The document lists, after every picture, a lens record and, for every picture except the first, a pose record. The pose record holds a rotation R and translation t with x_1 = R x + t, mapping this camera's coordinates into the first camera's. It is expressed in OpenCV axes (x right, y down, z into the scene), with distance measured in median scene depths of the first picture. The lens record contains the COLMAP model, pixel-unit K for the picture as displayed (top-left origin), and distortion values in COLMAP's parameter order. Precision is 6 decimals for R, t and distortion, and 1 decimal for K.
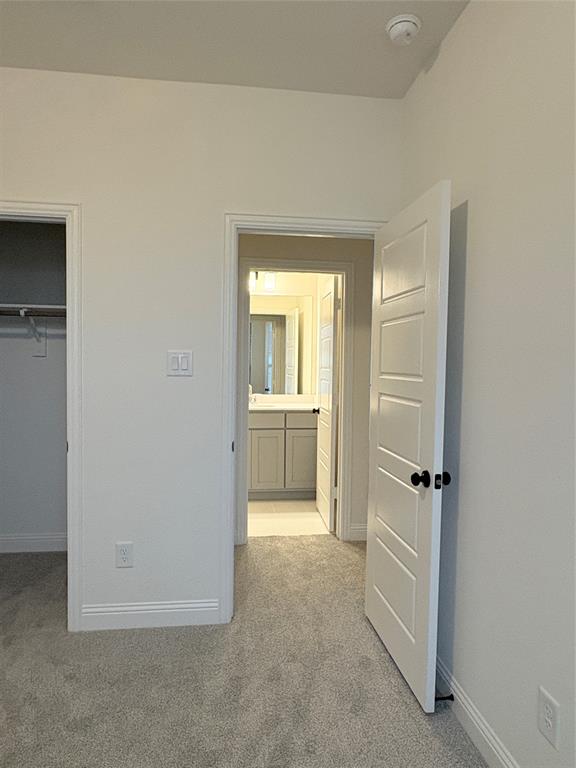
lens RADIAL K [[489.2, 0, 285.5], [0, 489.2, 384.8], [0, 0, 1]] dist [-0.001064, 0.003957]
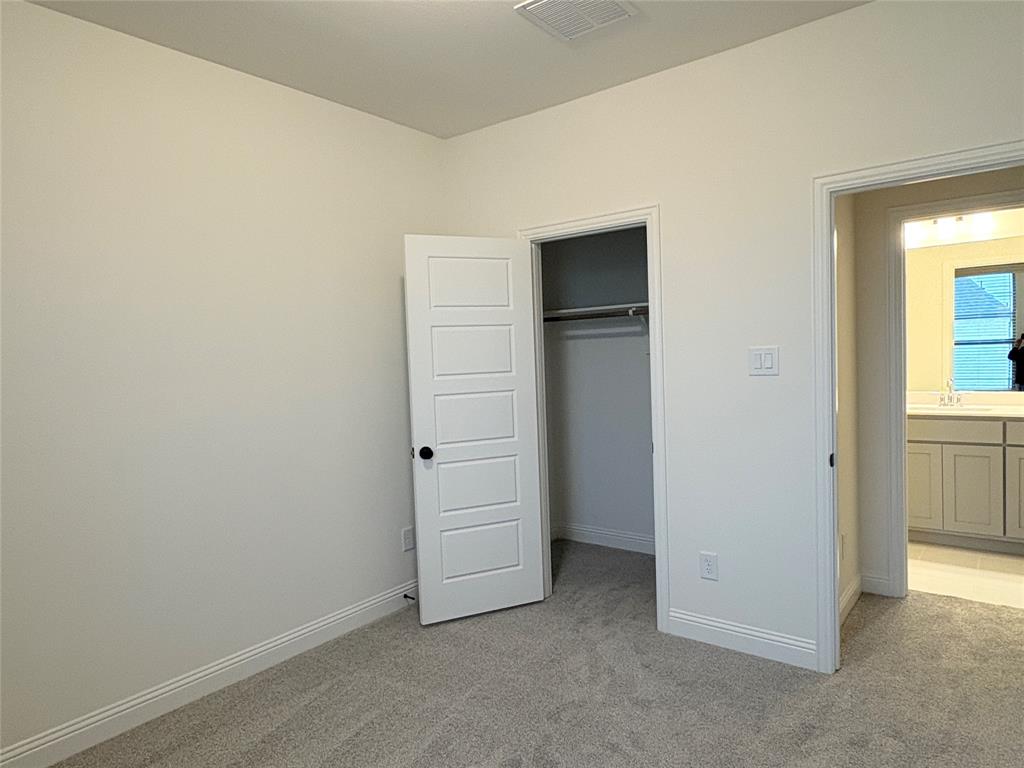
lens RADIAL K [[659.1, 0, 509.5], [0, 659.1, 387.6], [0, 0, 1]] dist [0.004280, 0.004487]
pose [[0.699844, -0.001964, -0.714293, 0.305146], [0.017761, 0.999735, 0.014653, -0.020641], [0.714075, -0.022941, 0.699693, -0.152619]]
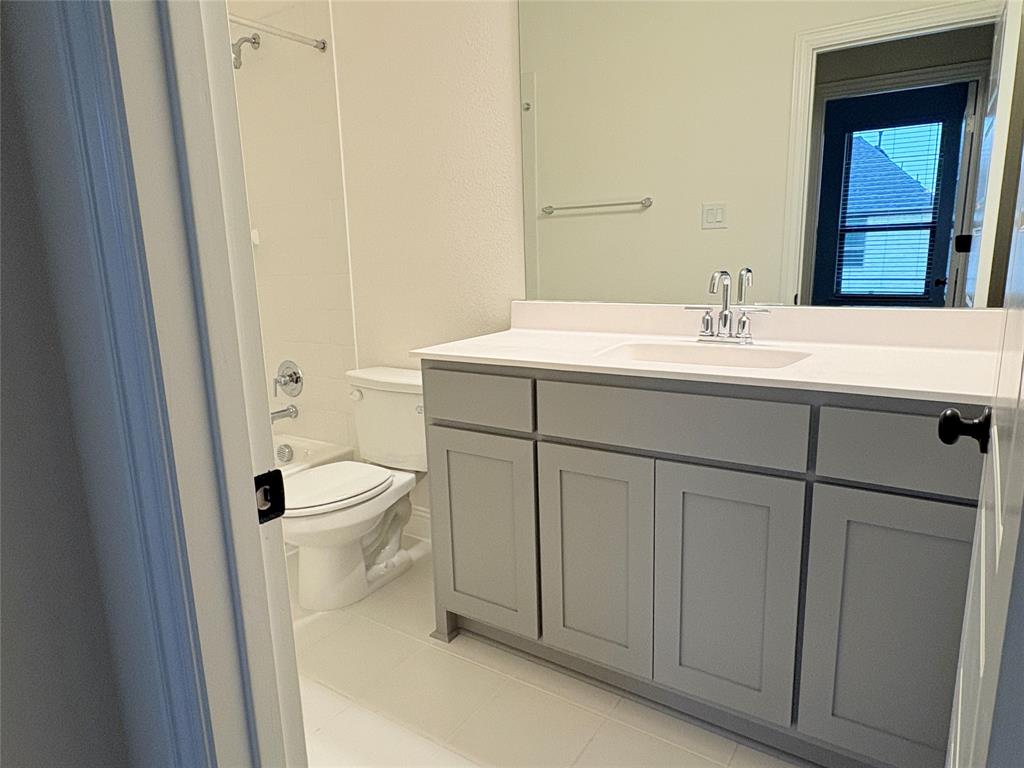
lens RADIAL K [[652.3, 0, 507.1], [0, 652.3, 380.1], [0, 0, 1]] dist [-0.001064, 0.003957]
pose [[0.746407, 0.097797, -0.658265, 0.151316], [0.010743, 0.987243, 0.158855, 0.003881], [0.665404, -0.125643, 0.735834, 1.293592]]
